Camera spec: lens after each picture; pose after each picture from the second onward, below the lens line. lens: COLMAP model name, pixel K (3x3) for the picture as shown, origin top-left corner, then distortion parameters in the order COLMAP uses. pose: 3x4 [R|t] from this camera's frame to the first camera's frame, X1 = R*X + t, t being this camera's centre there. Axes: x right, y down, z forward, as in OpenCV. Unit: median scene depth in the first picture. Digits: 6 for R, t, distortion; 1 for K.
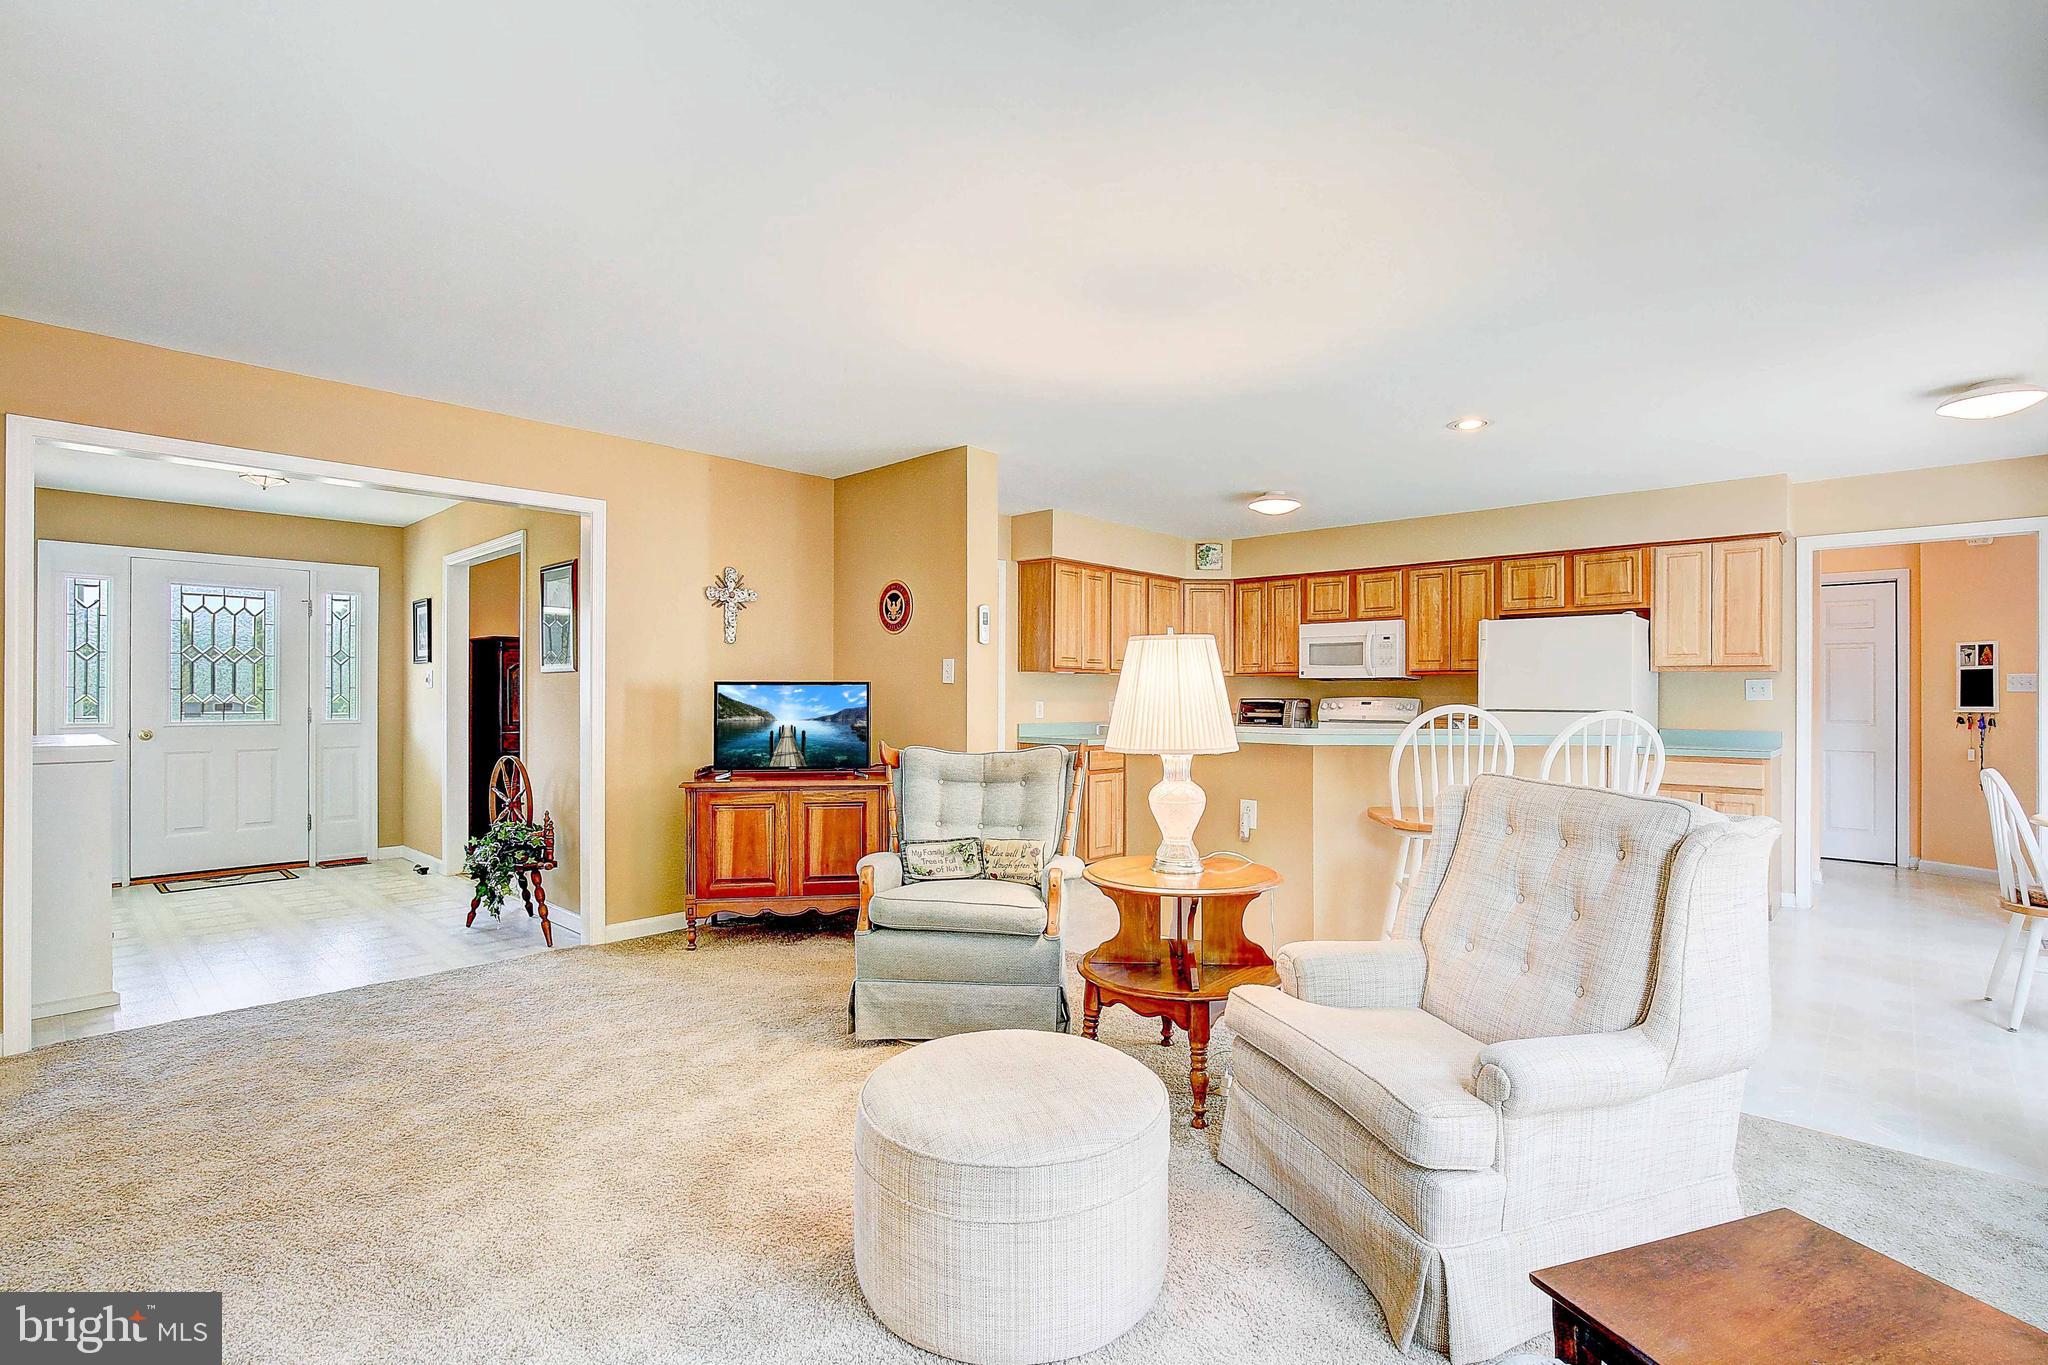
lens RADIAL K [[961.3, 0, 1029.2], [0, 961.3, 694.3], [0, 0, 1]] dist [-0.027684, 0.008104]
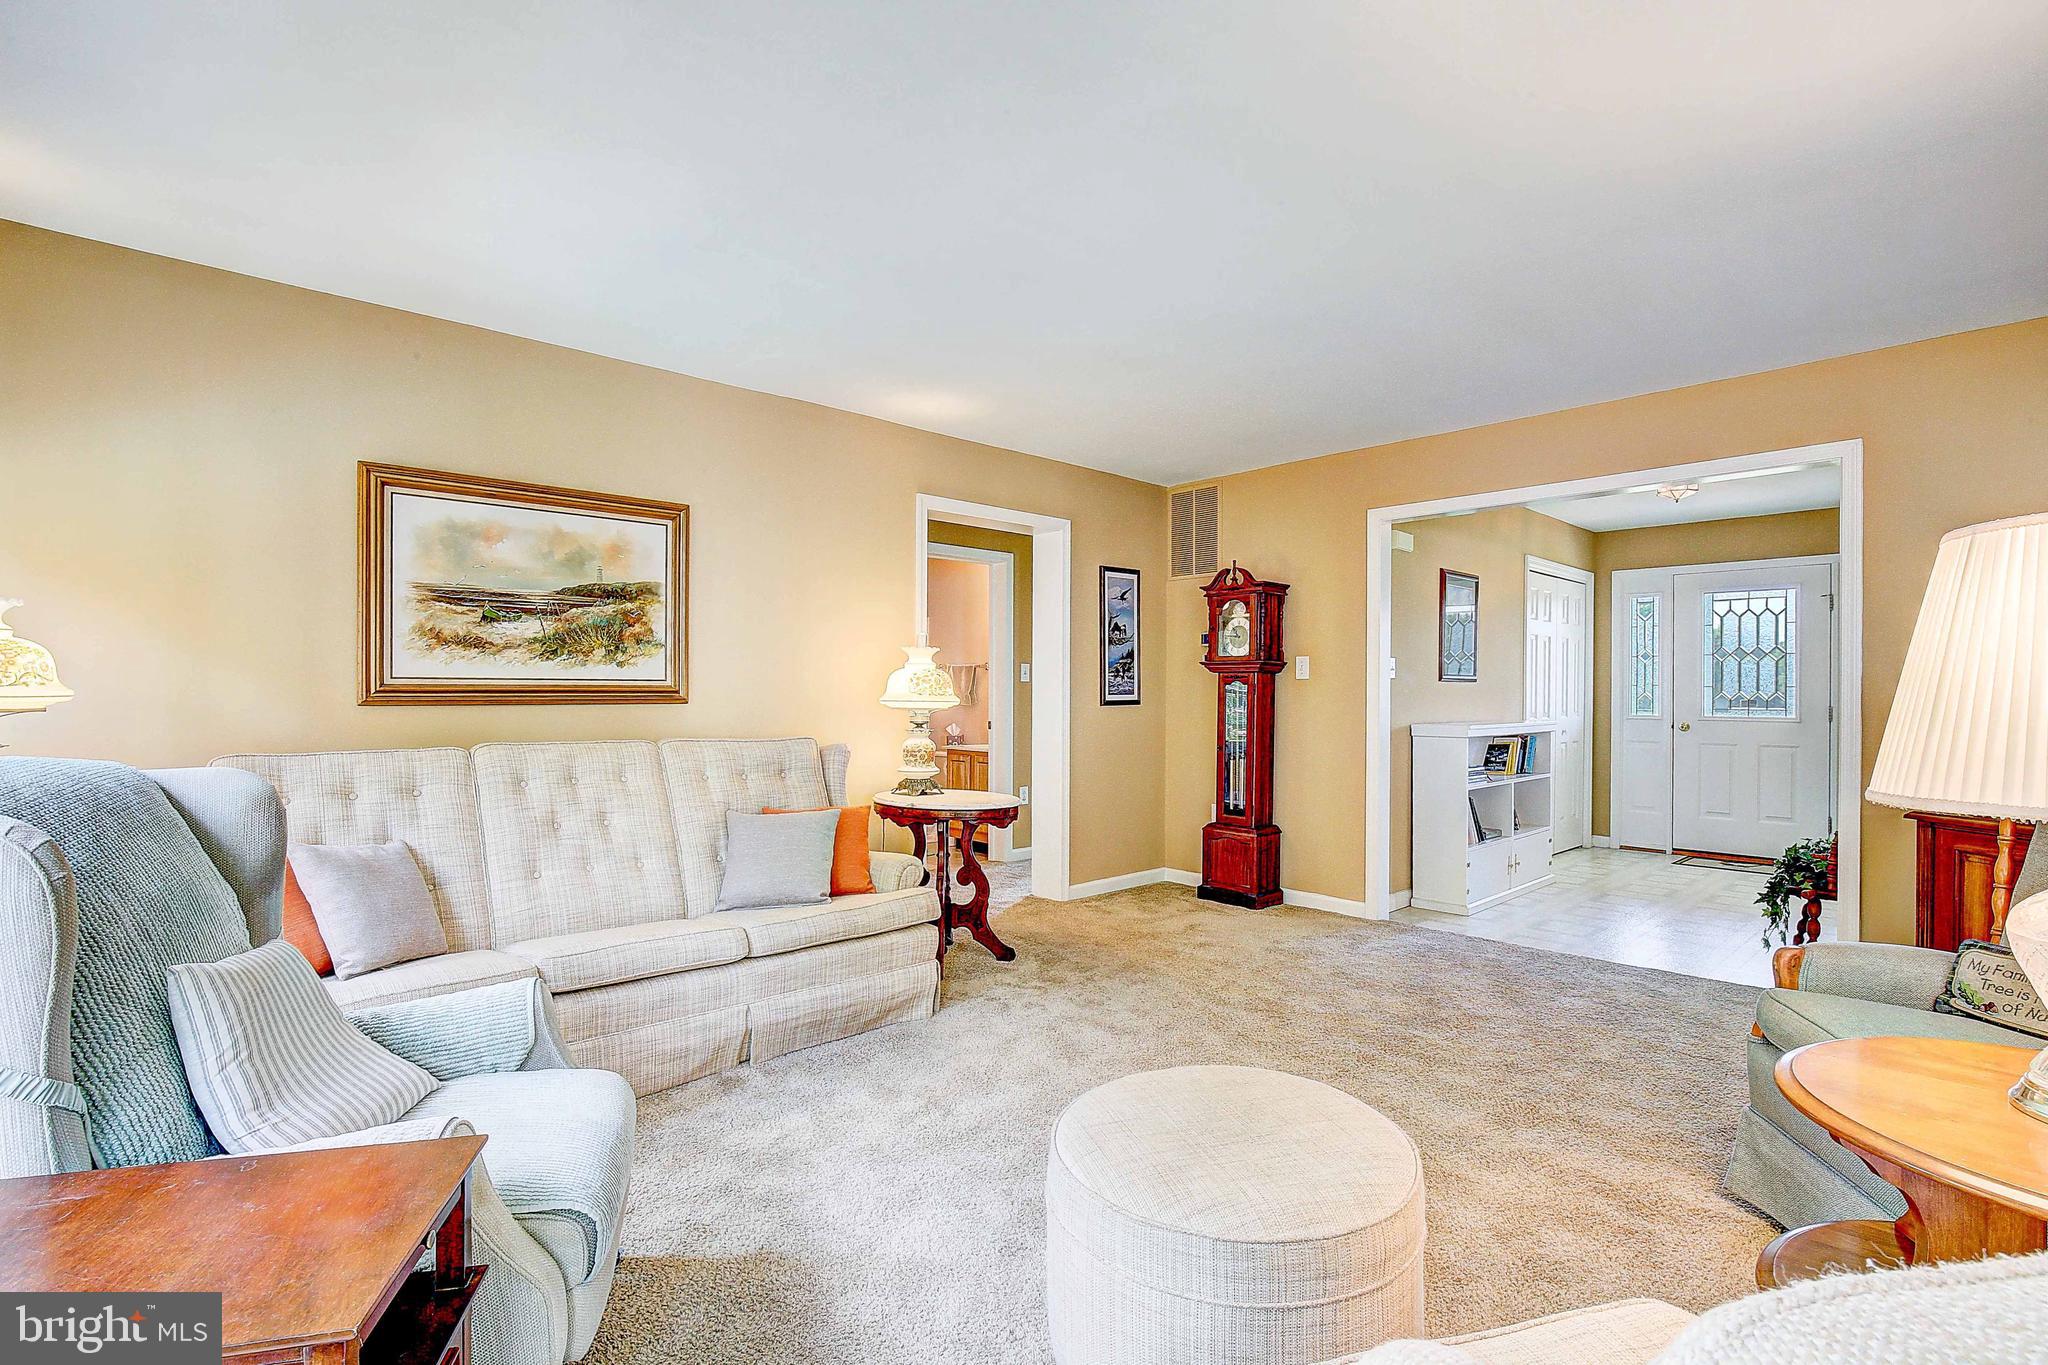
lens RADIAL K [[961.3, 0, 1033.9], [0, 961.3, 699.8], [0, 0, 1]] dist [-0.027684, 0.008104]
pose [[-0.081823, 0.007752, -0.996617, 0.286896], [0.000979, 0.999970, 0.007698, 0.000983], [0.996646, -0.000345, -0.081829, 0.286274]]
